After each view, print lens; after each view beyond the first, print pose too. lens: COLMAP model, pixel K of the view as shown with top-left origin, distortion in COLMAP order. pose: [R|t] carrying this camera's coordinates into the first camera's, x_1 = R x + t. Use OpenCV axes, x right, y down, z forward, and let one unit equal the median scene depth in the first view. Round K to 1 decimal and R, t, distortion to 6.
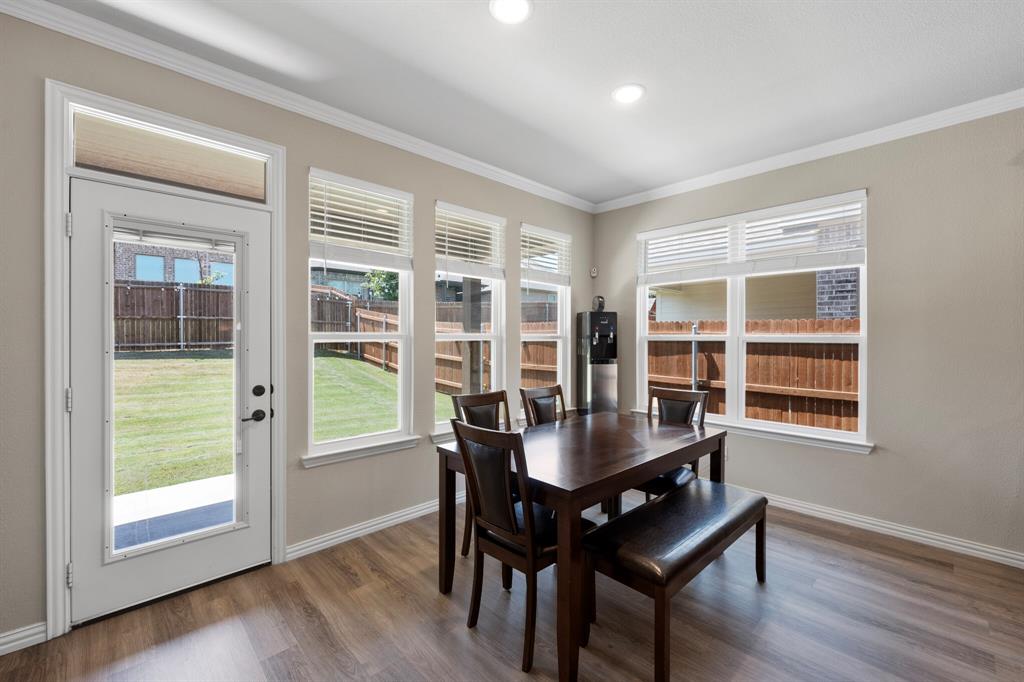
lens RADIAL K [[421.4, 0, 513.0], [0, 421.4, 339.7], [0, 0, 1]] dist [-0.001474, 0.000516]
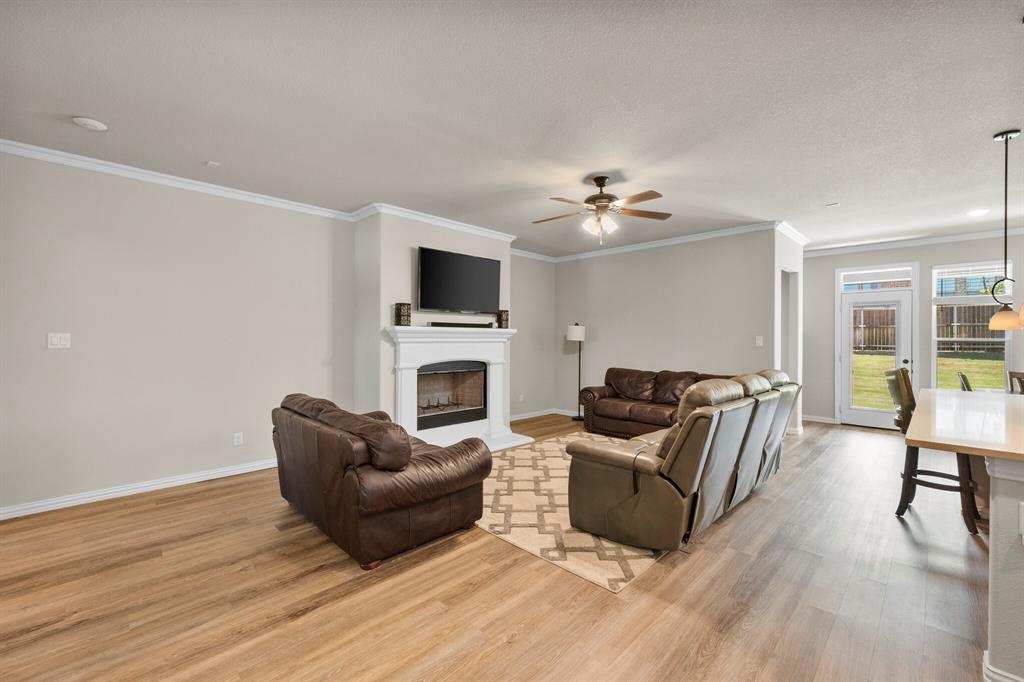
lens RADIAL K [[421.4, 0, 511.7], [0, 421.4, 338.0], [0, 0, 1]] dist [-0.001474, 0.000516]
pose [[0.021307, -0.003278, -0.999768, 0.879317], [-0.009598, 0.999948, -0.003483, 0.004964], [0.999727, 0.009670, 0.021274, -0.666696]]
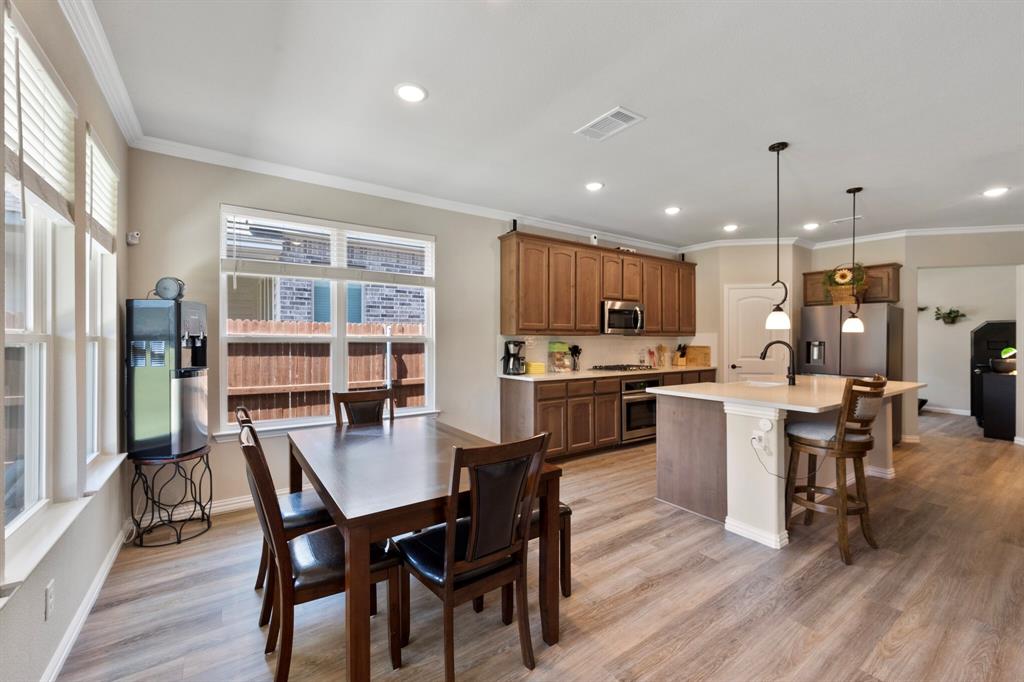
lens RADIAL K [[411.5, 0, 518.4], [0, 411.5, 340.0], [0, 0, 1]] dist [0.001373, 0.000301]
pose [[0.145694, -0.005964, 0.989312, -0.305238], [0.003717, 0.999978, 0.005481, -0.004092], [-0.989323, 0.002879, 0.145713, 0.289270]]
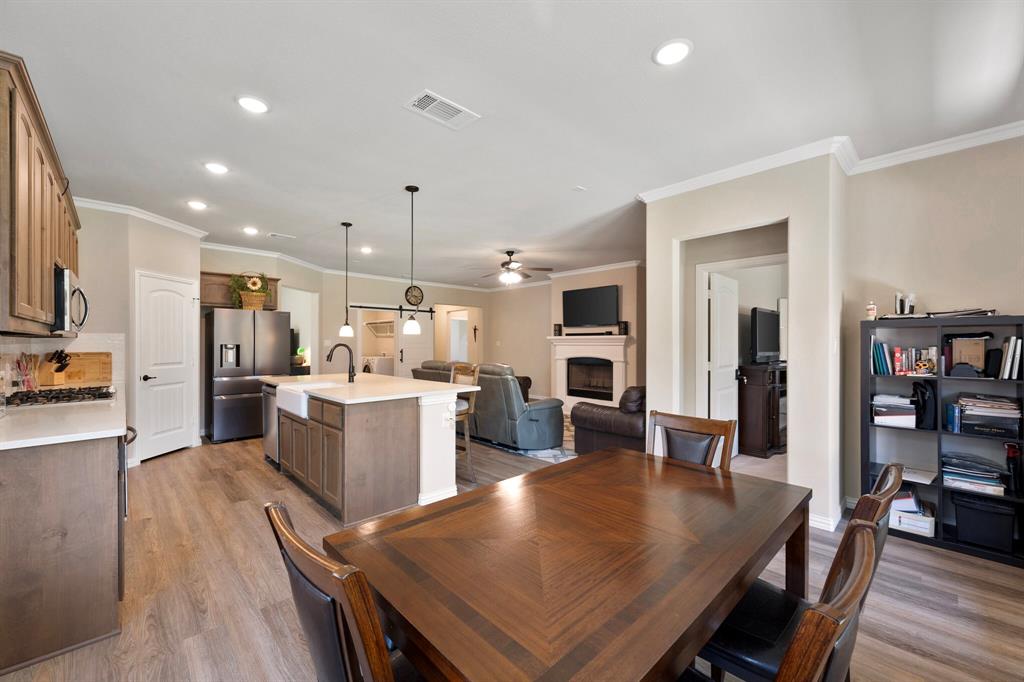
lens RADIAL K [[411.5, 0, 511.2], [0, 411.5, 341.2], [0, 0, 1]] dist [0.001373, 0.000301]
pose [[-0.999991, -0.003897, 0.001693, 0.148857], [-0.003895, 0.999991, 0.001580, -0.004473], [-0.001699, 0.001573, -0.999997, 0.744280]]
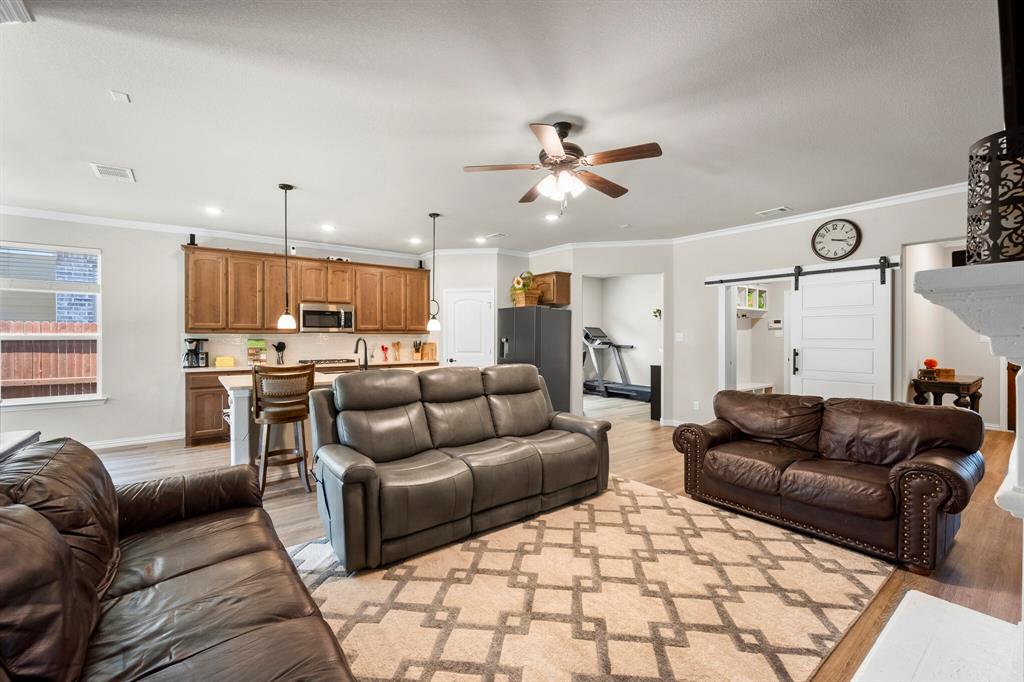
lens RADIAL K [[421.4, 0, 513.3], [0, 421.4, 340.4], [0, 0, 1]] dist [-0.001474, 0.000516]
pose [[0.100969, -0.011839, 0.994819, -0.400400], [0.006379, 0.999916, 0.011252, 0.000768], [-0.994869, 0.005210, 0.101036, -0.485091]]
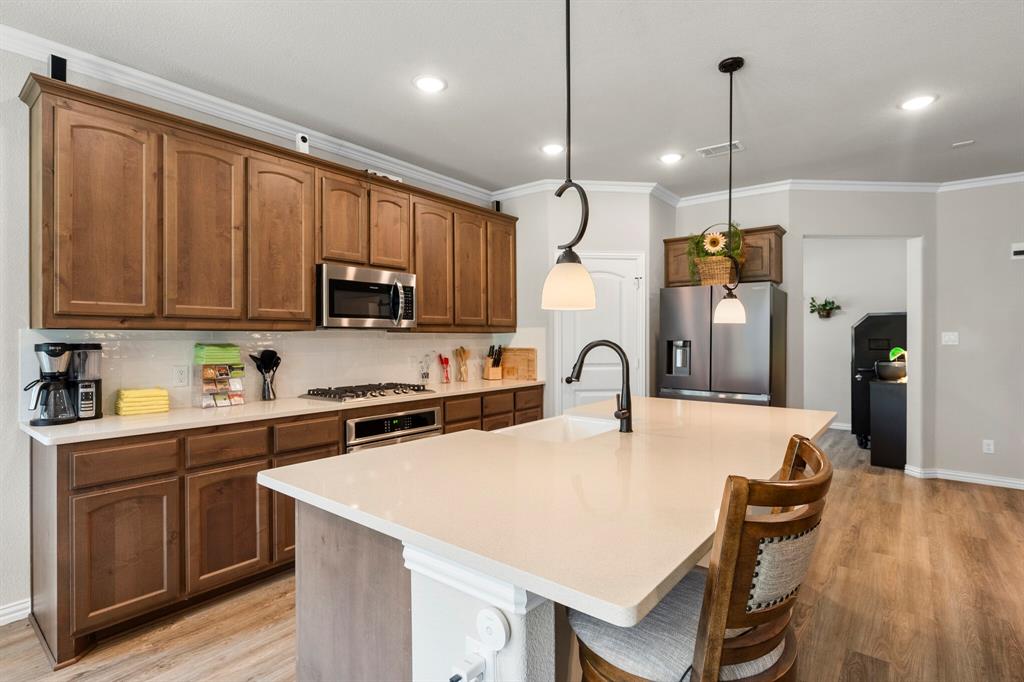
lens RADIAL K [[493.5, 0, 513.4], [0, 493.5, 339.3], [0, 0, 1]] dist [0.001053, -0.001217]
pose [[-0.134548, -0.006661, 0.990885, 0.069714], [0.005474, 0.999957, 0.007465, -0.001584], [-0.990892, 0.006429, -0.134506, 0.074358]]
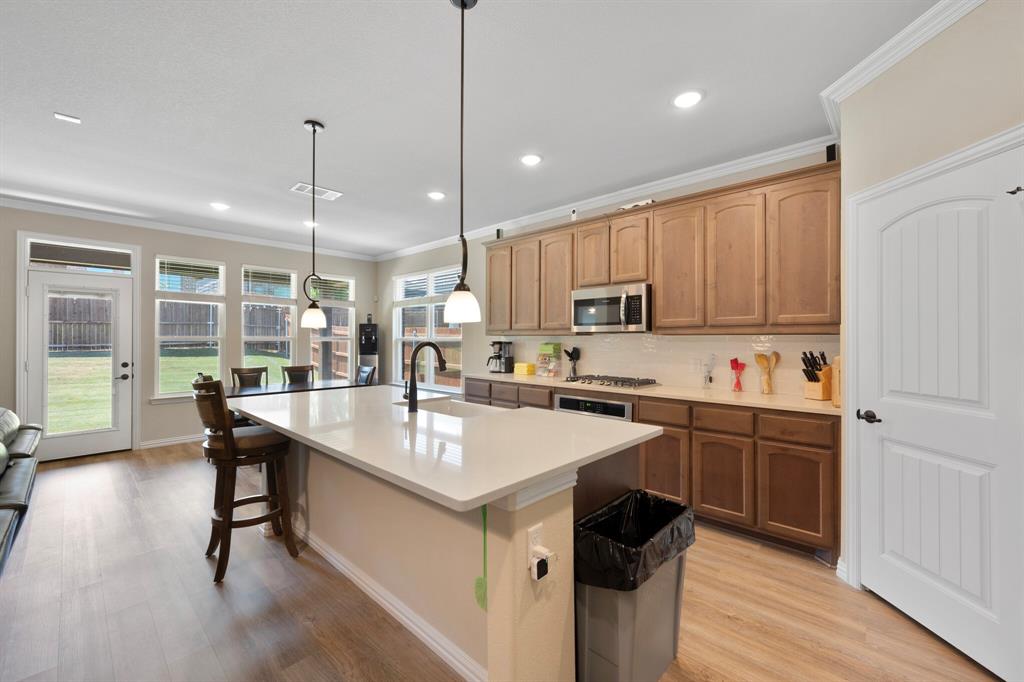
lens RADIAL K [[411.5, 0, 518.1], [0, 411.5, 337.0], [0, 0, 1]] dist [0.001373, 0.000301]
pose [[0.997729, 0.000071, 0.067358, 0.556631], [0.000616, 0.999948, -0.010172, 0.002689], [-0.067356, 0.010191, 0.997677, -0.540114]]
